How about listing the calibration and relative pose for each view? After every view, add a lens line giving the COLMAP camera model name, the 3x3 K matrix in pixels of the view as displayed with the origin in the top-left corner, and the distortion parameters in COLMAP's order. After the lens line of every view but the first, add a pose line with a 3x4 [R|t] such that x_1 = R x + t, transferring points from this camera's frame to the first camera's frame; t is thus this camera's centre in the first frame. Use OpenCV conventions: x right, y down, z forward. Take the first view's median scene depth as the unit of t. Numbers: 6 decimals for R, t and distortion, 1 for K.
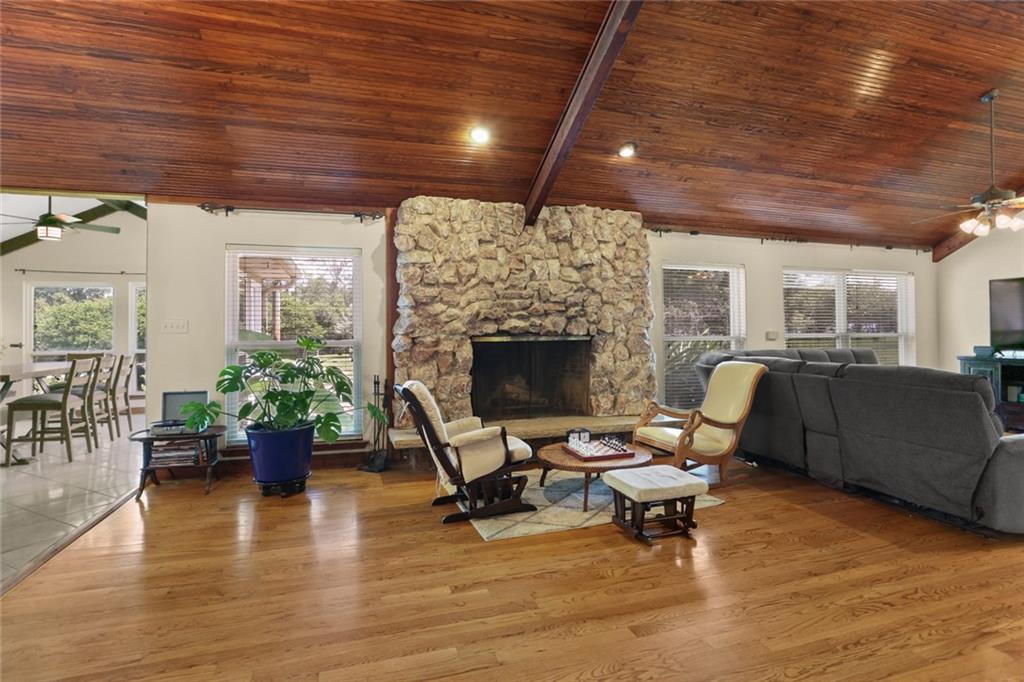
lens RADIAL K [[510.7, 0, 513.0], [0, 510.7, 327.8], [0, 0, 1]] dist [-0.045657, 0.022352]
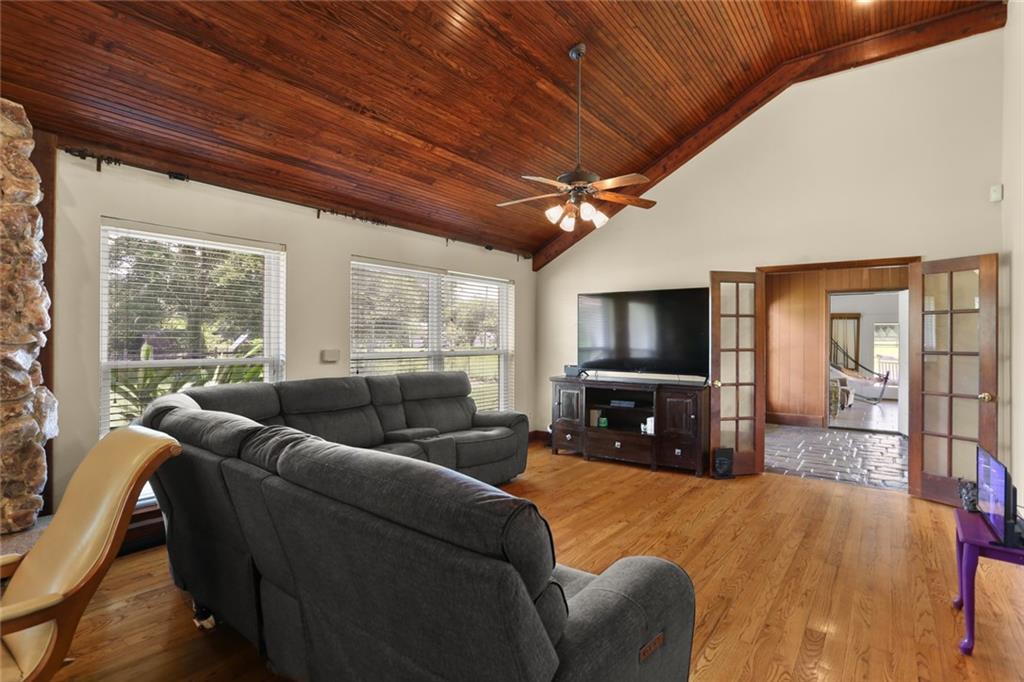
lens RADIAL K [[510.0, 0, 518.5], [0, 510.0, 341.0], [0, 0, 1]] dist [-0.041988, 0.001036]
pose [[0.806807, 0.009331, 0.590742, 0.332442], [-0.017090, 0.999825, 0.007549, -0.014766], [-0.590568, -0.016186, 0.806826, 0.325788]]
